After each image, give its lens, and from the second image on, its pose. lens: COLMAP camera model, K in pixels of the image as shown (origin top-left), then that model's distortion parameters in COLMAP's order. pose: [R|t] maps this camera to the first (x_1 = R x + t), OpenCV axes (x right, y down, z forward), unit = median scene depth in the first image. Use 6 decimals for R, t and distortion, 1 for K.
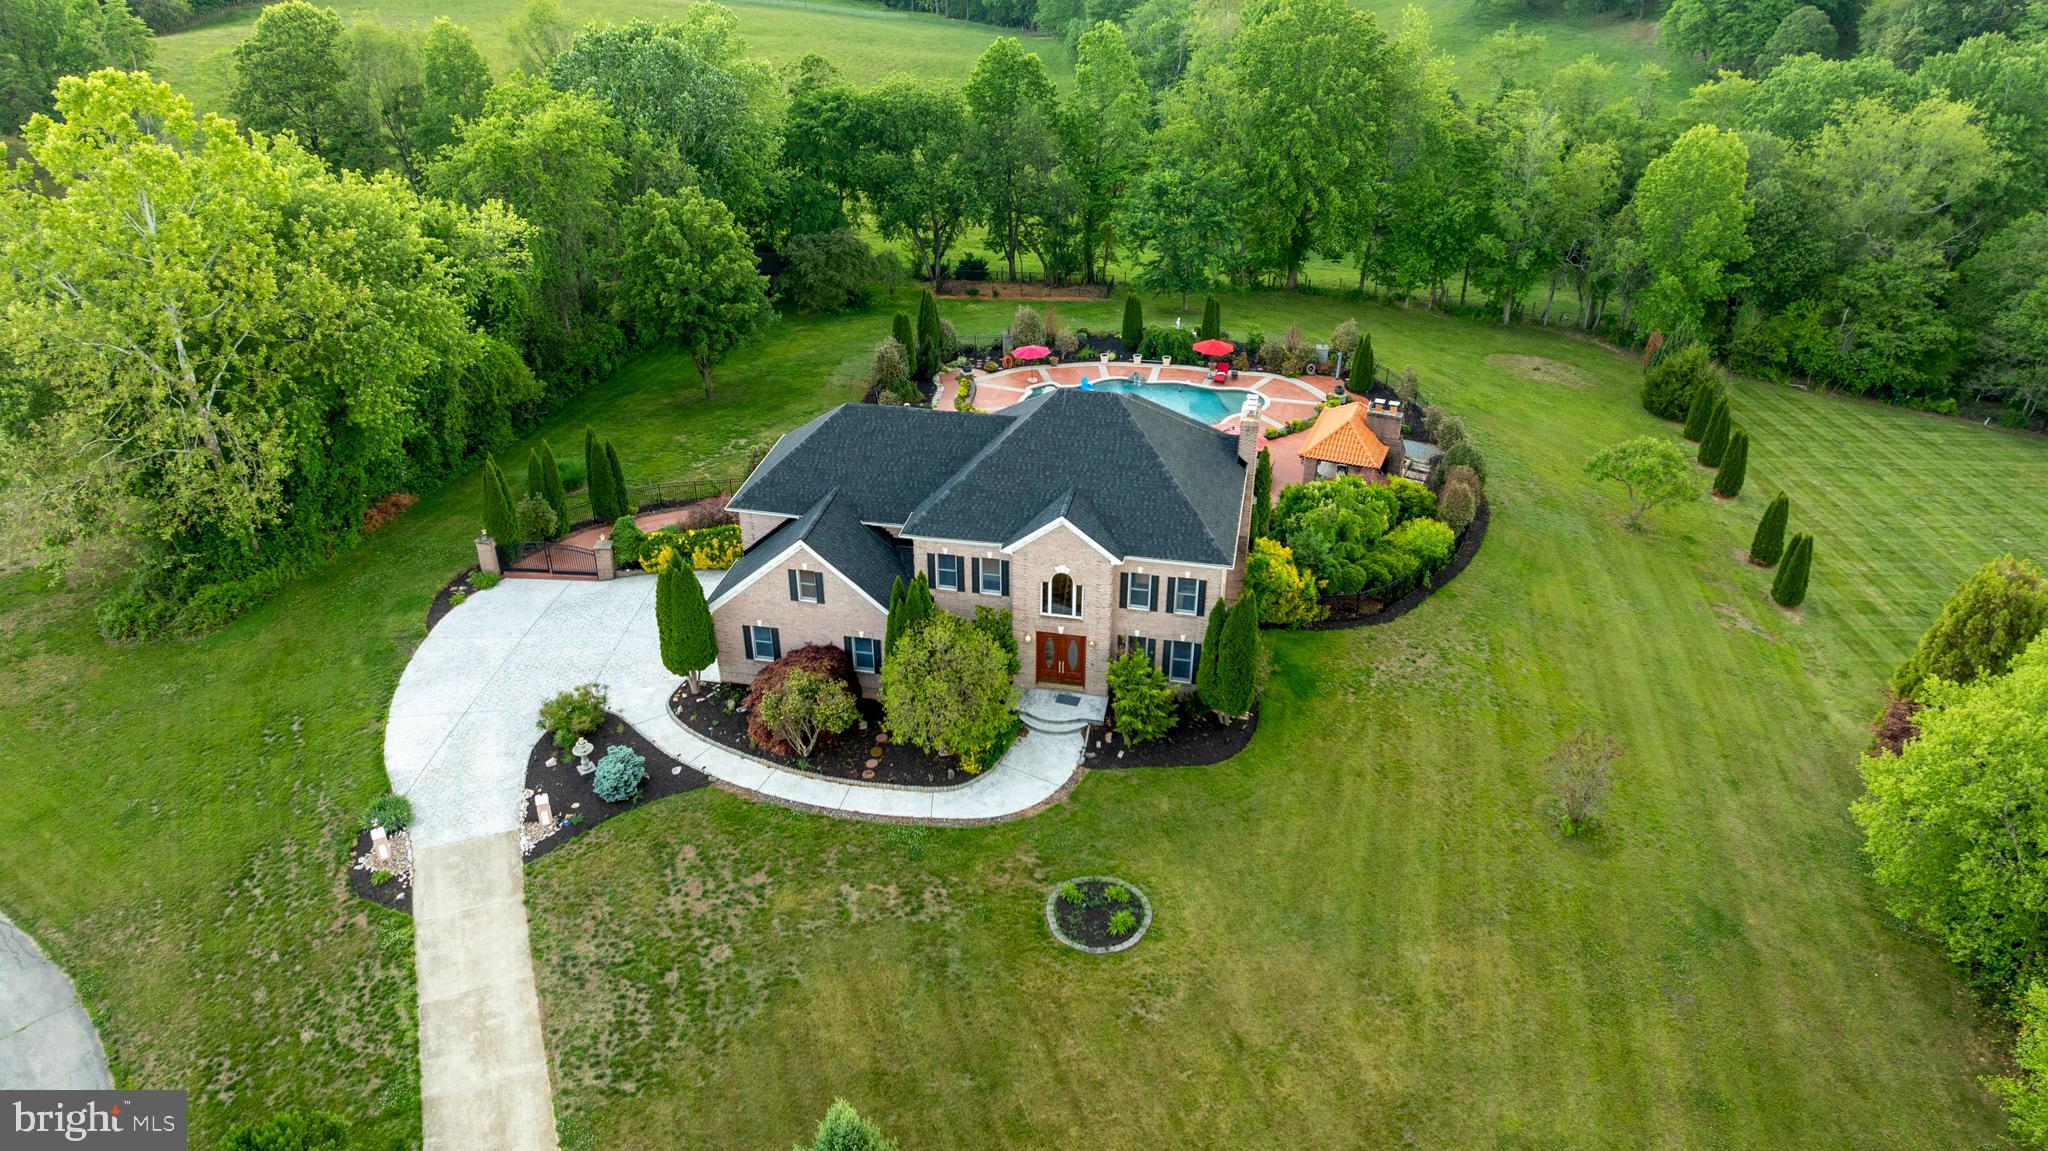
lens RADIAL K [[1446.1, 0, 1025.4], [0, 1446.1, 575.9], [0, 0, 1]] dist [-0.026566, 0.009518]
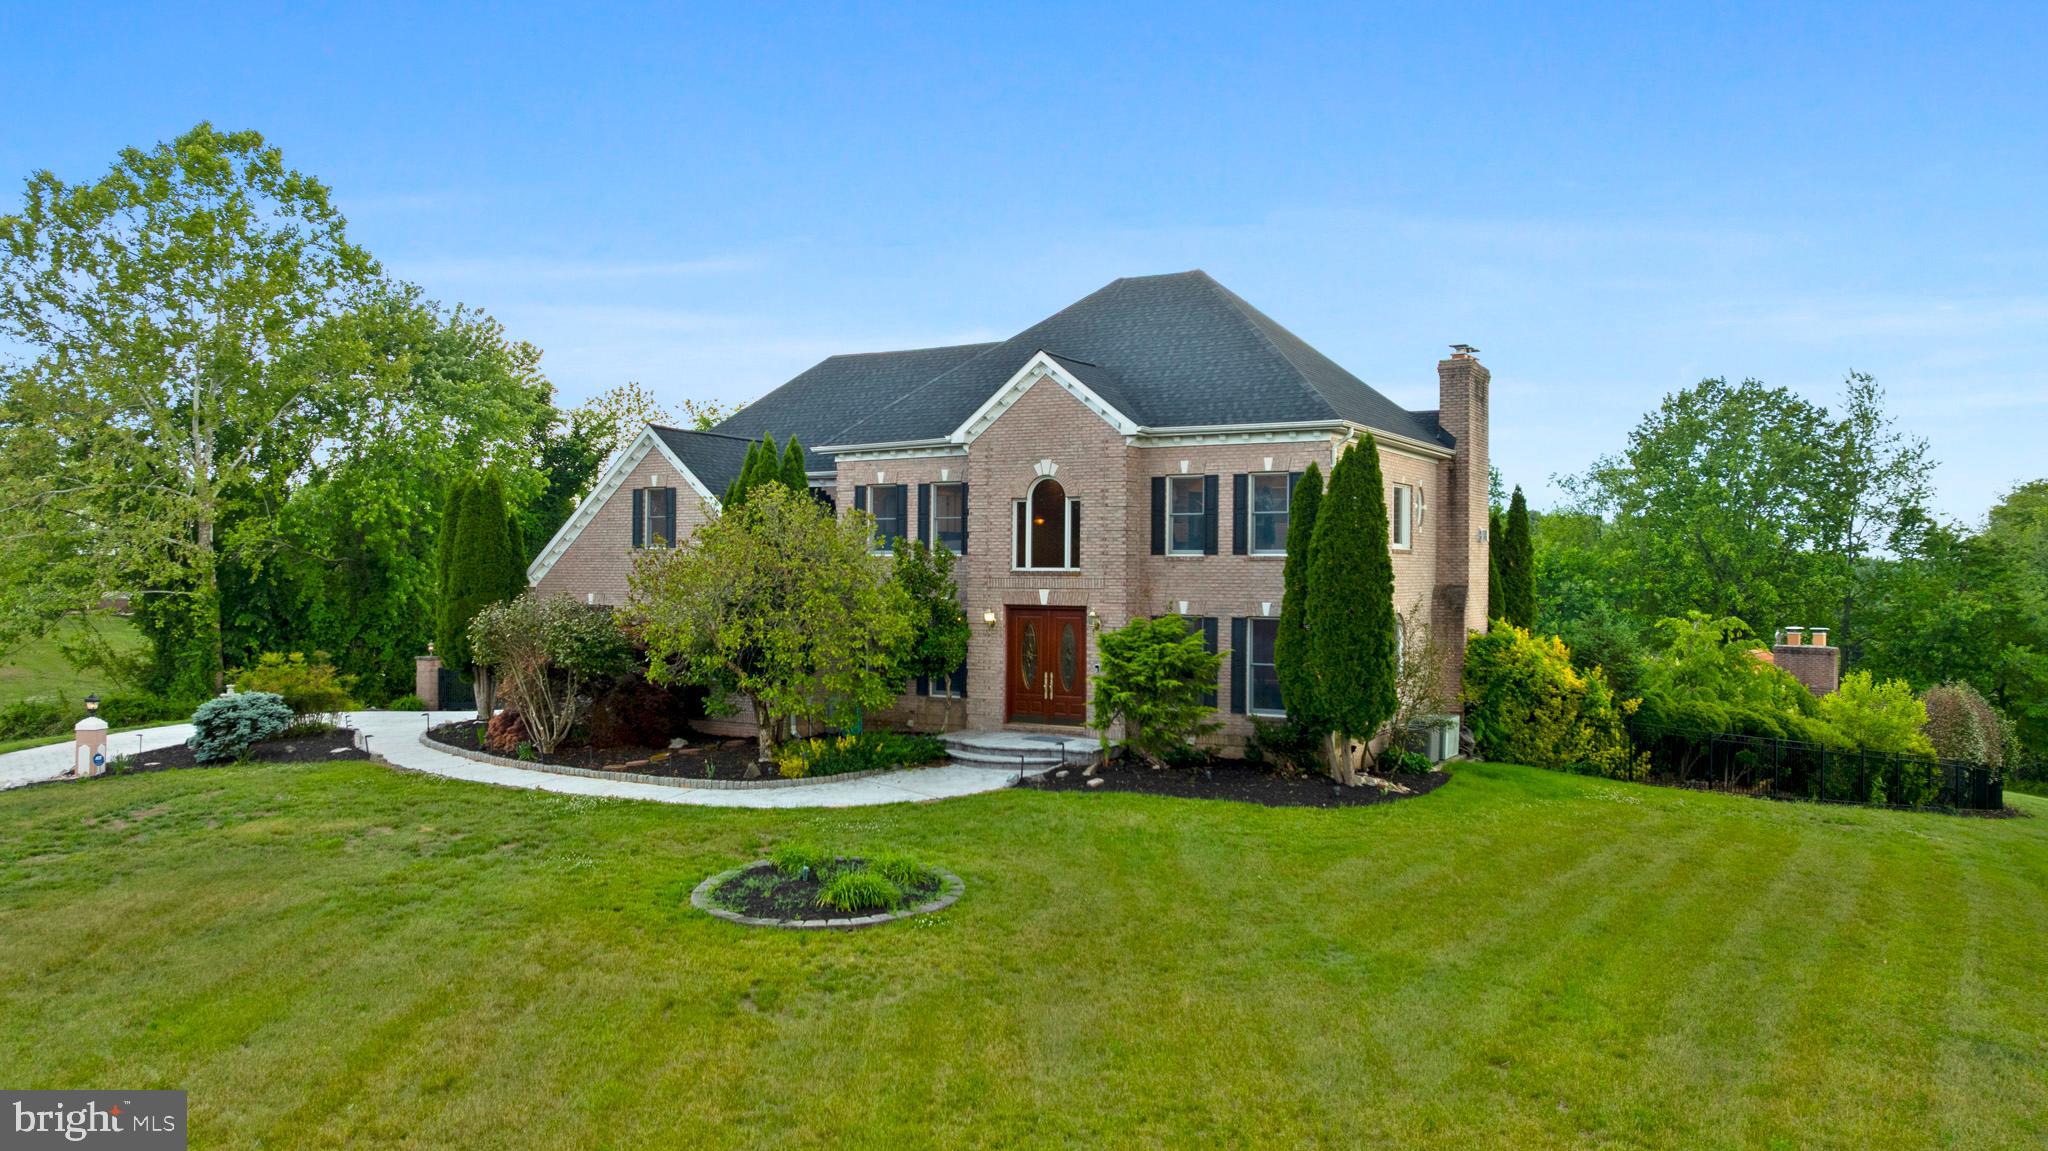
lens RADIAL K [[1447.2, 0, 1024.0], [0, 1447.2, 575.5], [0, 0, 1]] dist [-0.034218, 0.039565]
pose [[0.941905, 0.004705, -0.335847, 0.199816], [-0.173853, 0.862365, -0.475501, 0.290134], [0.287385, 0.506265, 0.813084, 0.558857]]
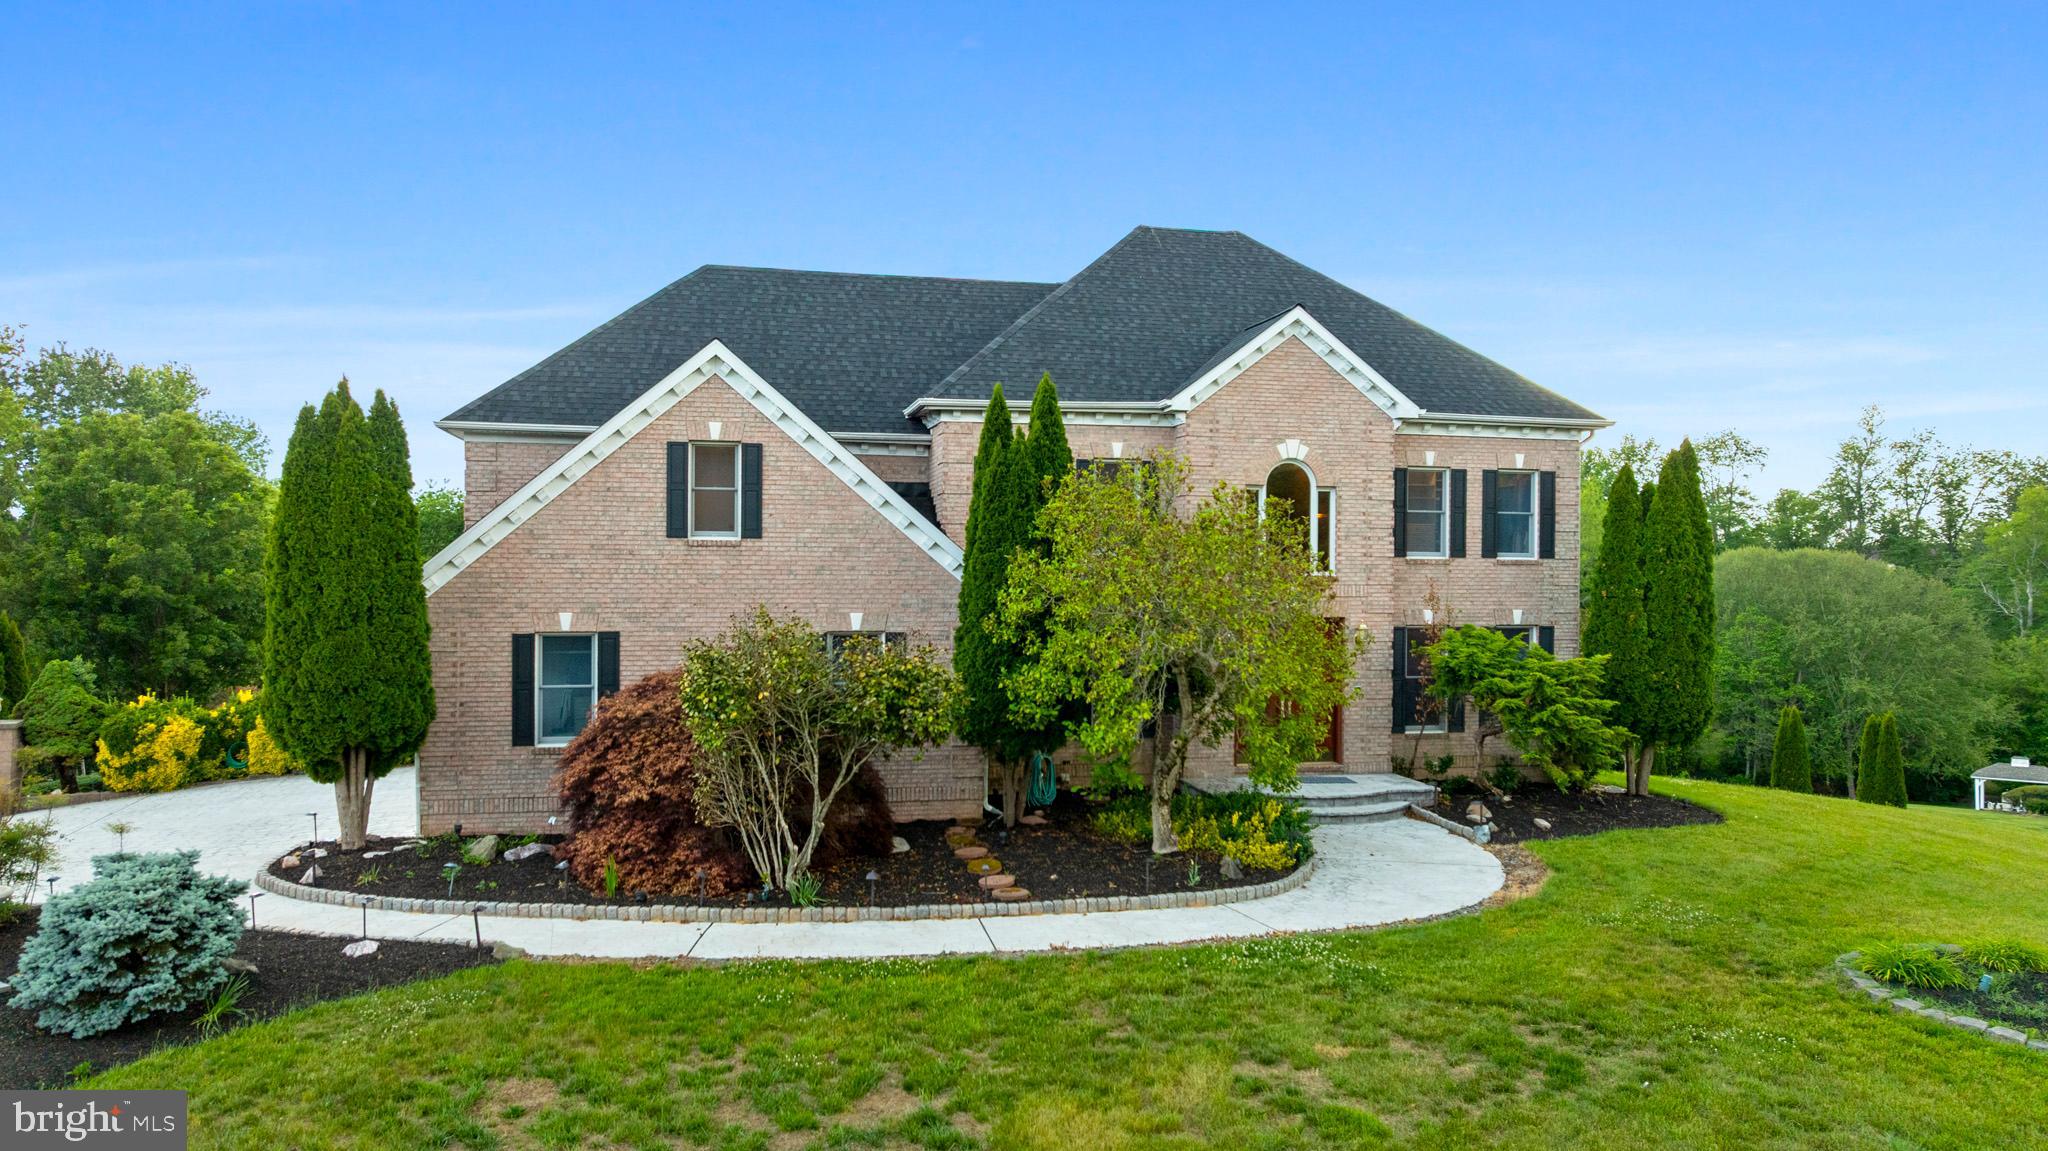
lens RADIAL K [[1446.1, 0, 1025.4], [0, 1446.1, 575.9], [0, 0, 1]] dist [-0.026566, 0.009518]
pose [[0.916698, 0.004352, 0.399556, -0.227592], [0.197301, 0.864611, -0.462083, 0.218494], [-0.347472, 0.502423, 0.791729, 0.678289]]
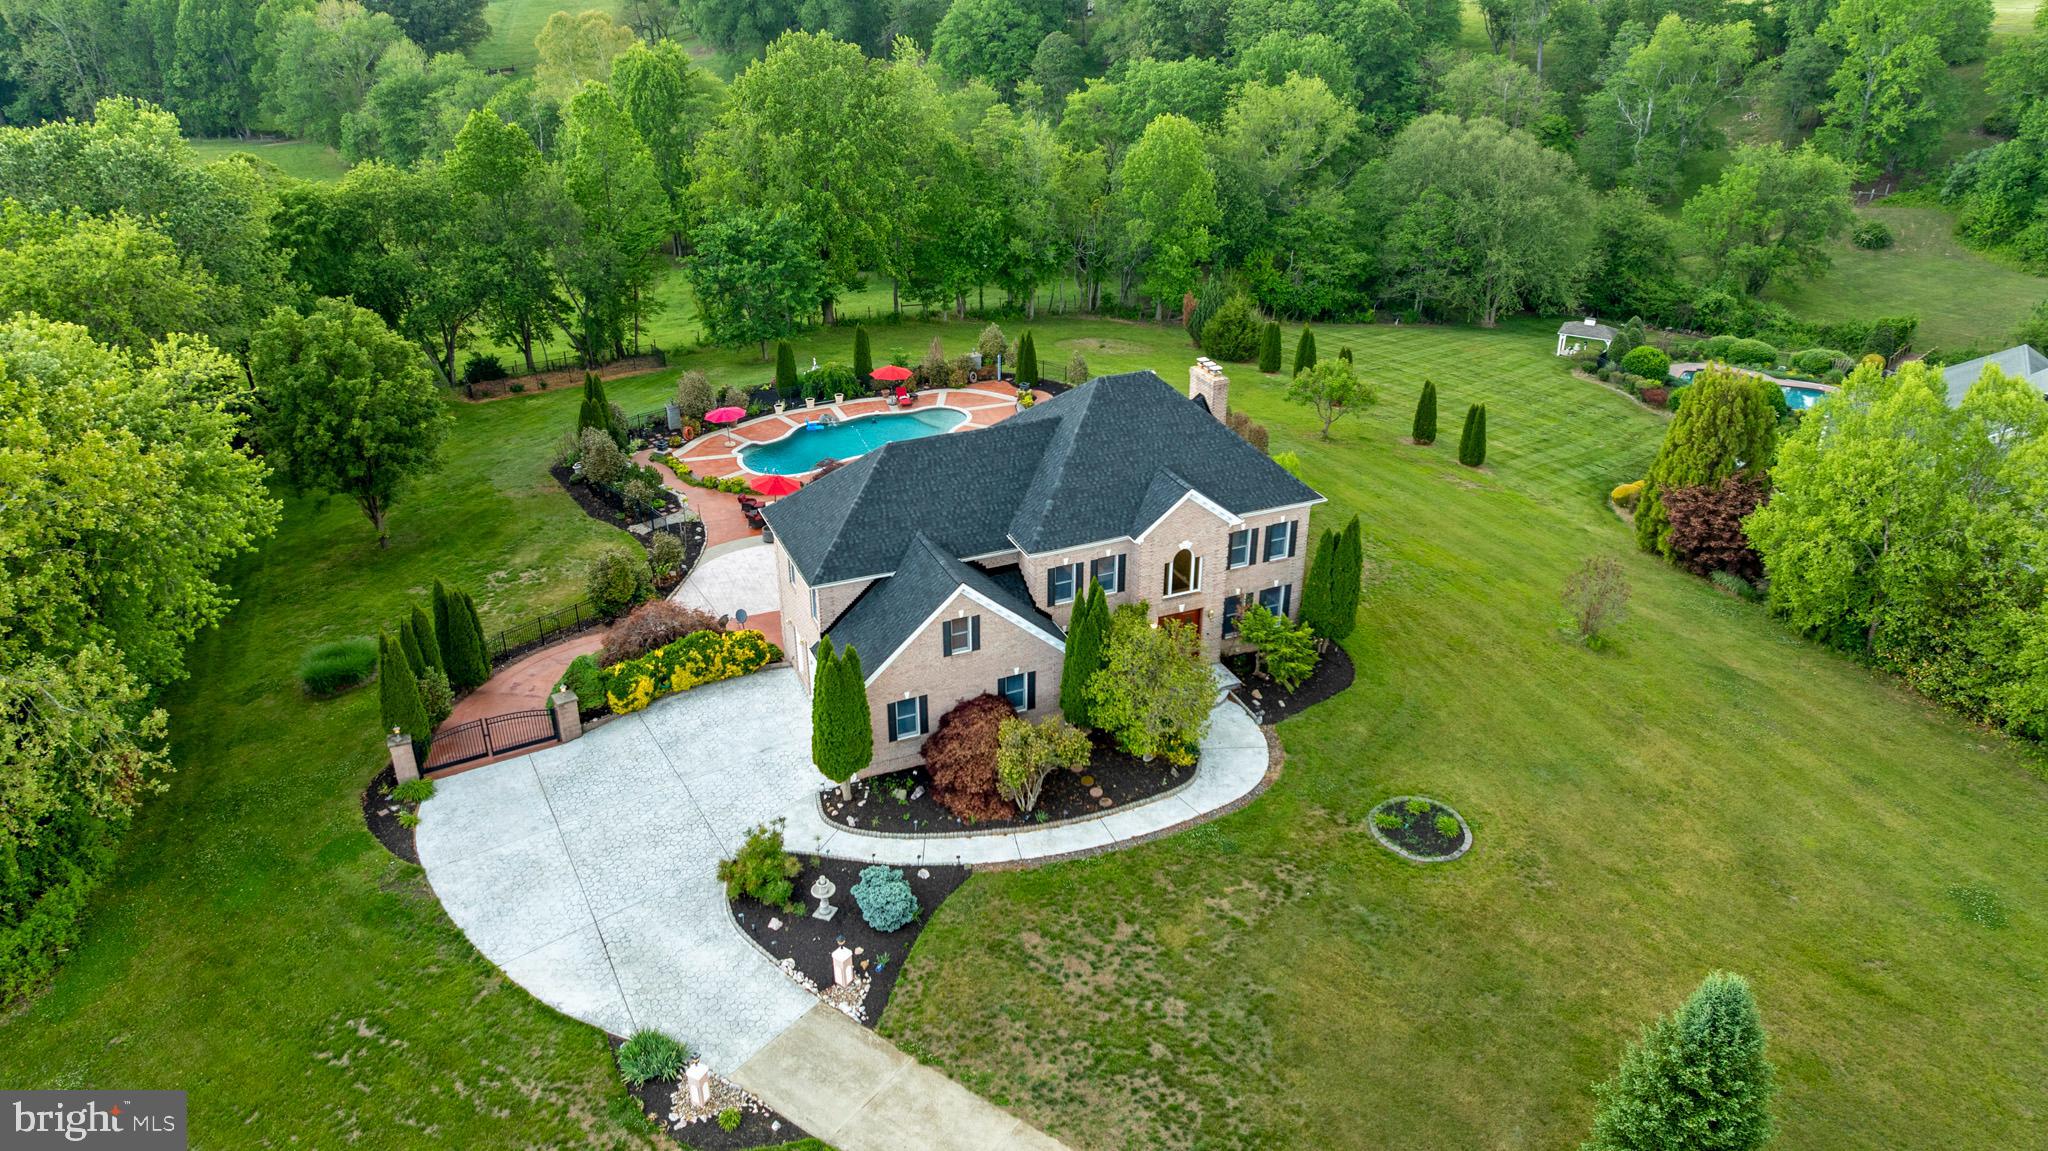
lens RADIAL K [[1447.2, 0, 1024.0], [0, 1447.2, 575.5], [0, 0, 1]] dist [-0.034218, 0.039565]
pose [[0.823546, -0.259035, 0.504651, -0.565261], [0.285698, 0.957981, 0.025493, -0.040717], [-0.490050, 0.123183, 0.862947, 0.191936]]
